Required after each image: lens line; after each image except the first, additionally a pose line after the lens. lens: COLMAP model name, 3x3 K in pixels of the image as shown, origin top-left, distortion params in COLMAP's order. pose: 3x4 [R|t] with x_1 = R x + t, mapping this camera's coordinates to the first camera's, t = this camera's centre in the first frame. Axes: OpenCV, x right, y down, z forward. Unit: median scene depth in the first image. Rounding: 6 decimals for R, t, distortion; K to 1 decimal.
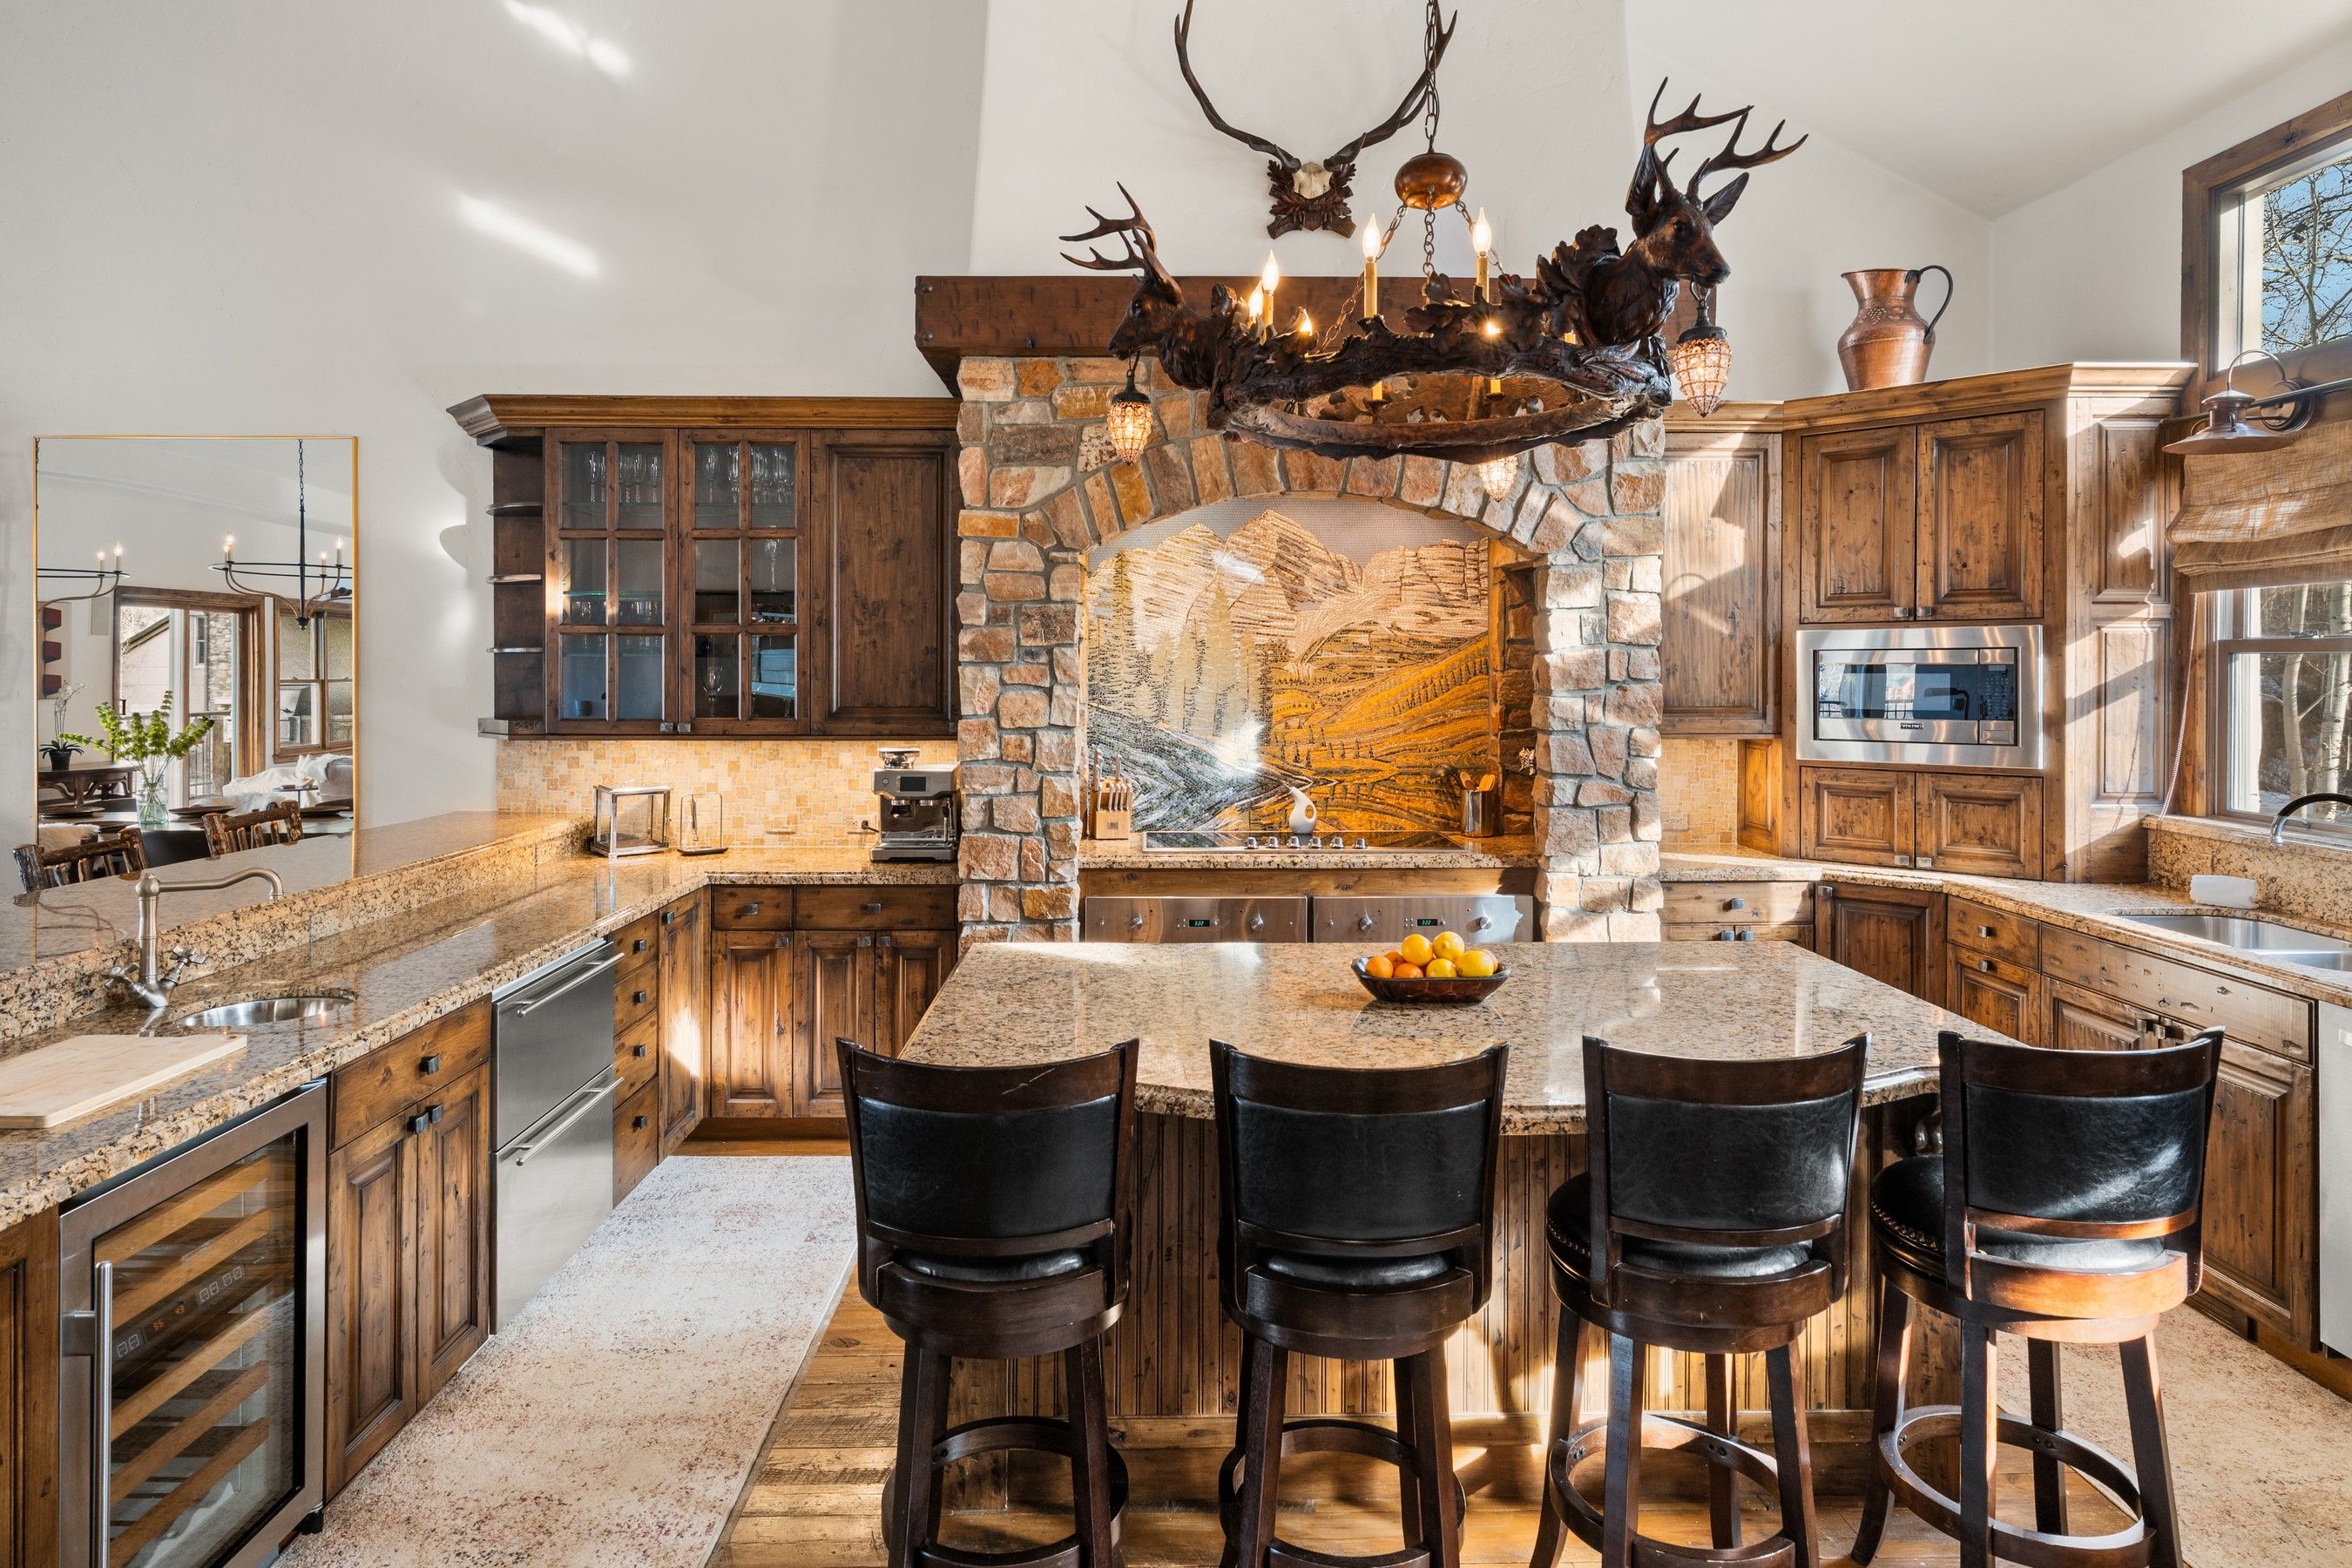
lens RADIAL K [[1349.5, 0, 1173.1], [0, 1349.5, 672.8], [0, 0, 1]] dist [-0.004006, 0.001369]
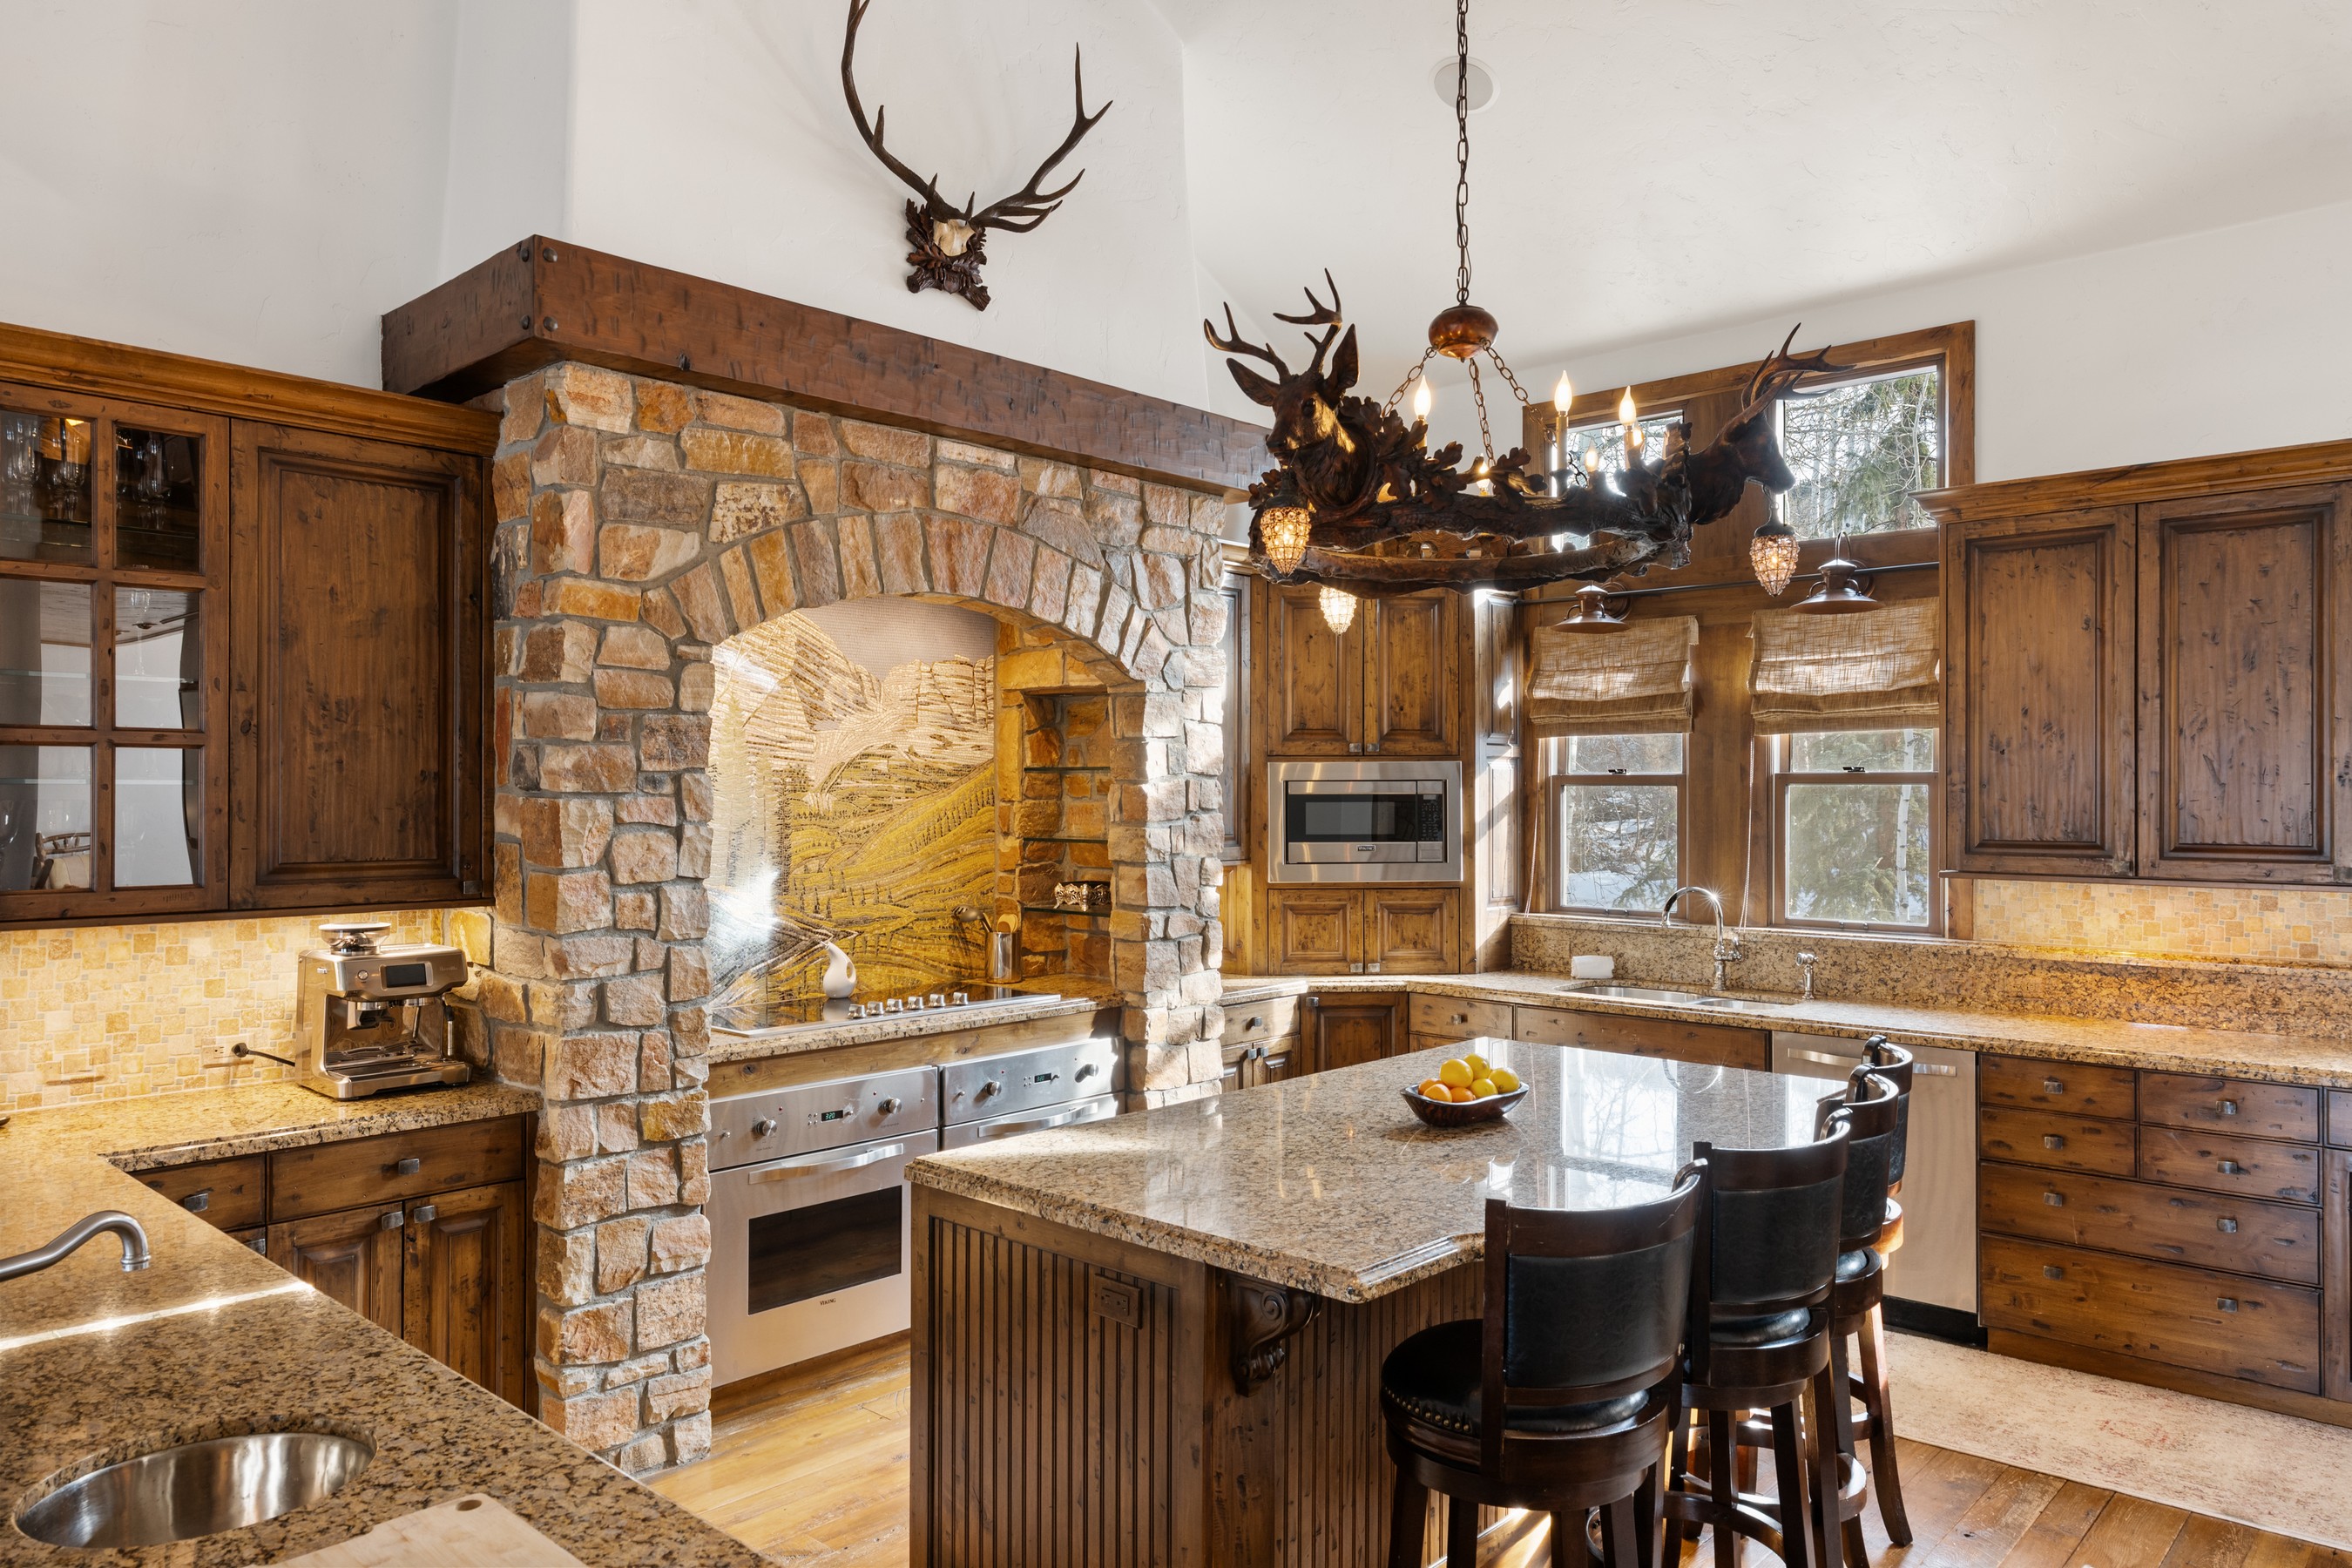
lens RADIAL K [[1564.4, 0, 1174.8], [0, 1564.4, 791.7], [0, 0, 1]] dist [-0.000548, 0.000001]
pose [[0.696555, -0.000356, 0.717504, -0.513506], [0.004739, 0.999980, -0.004104, -0.003643], [-0.717488, 0.006259, 0.696543, 0.199642]]
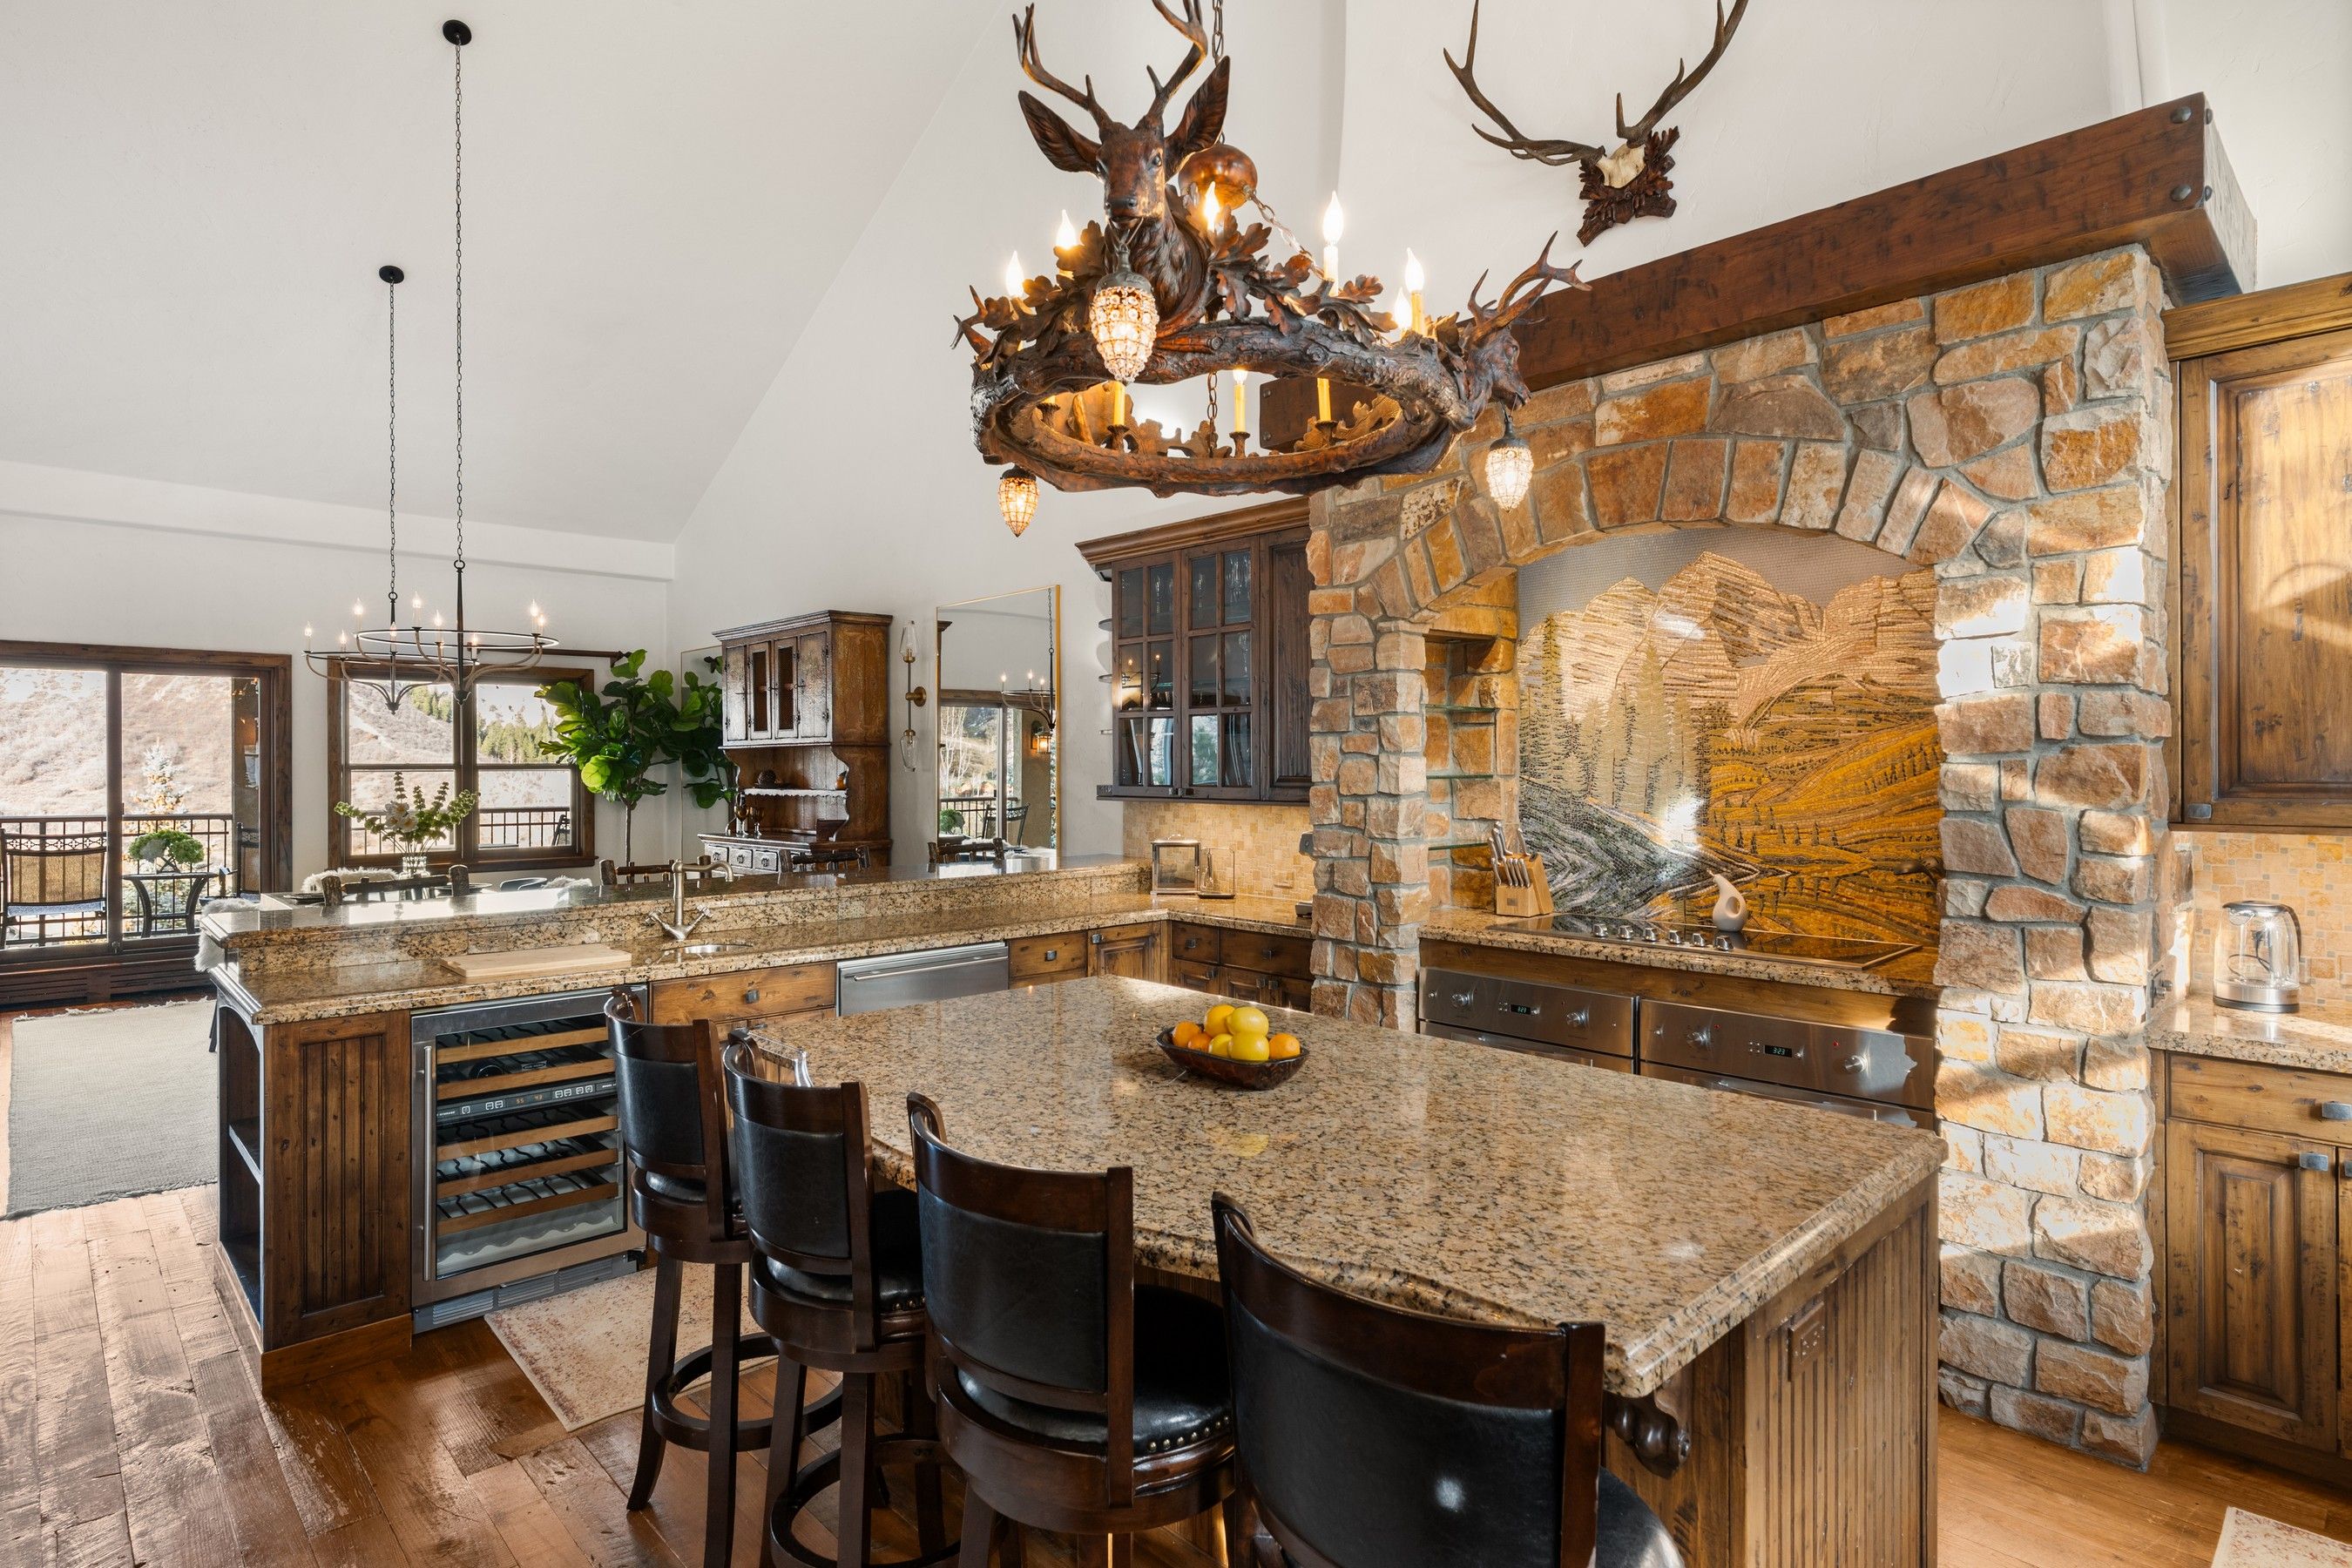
lens RADIAL K [[1220.1, 0, 1181.7], [0, 1220.1, 765.1], [0, 0, 1]] dist [0.000368, 0.001100]
pose [[0.674626, -0.002251, -0.738157, 0.484212], [-0.001732, 0.999988, -0.004632, 0.022451], [0.738158, 0.004404, 0.674614, 0.264780]]
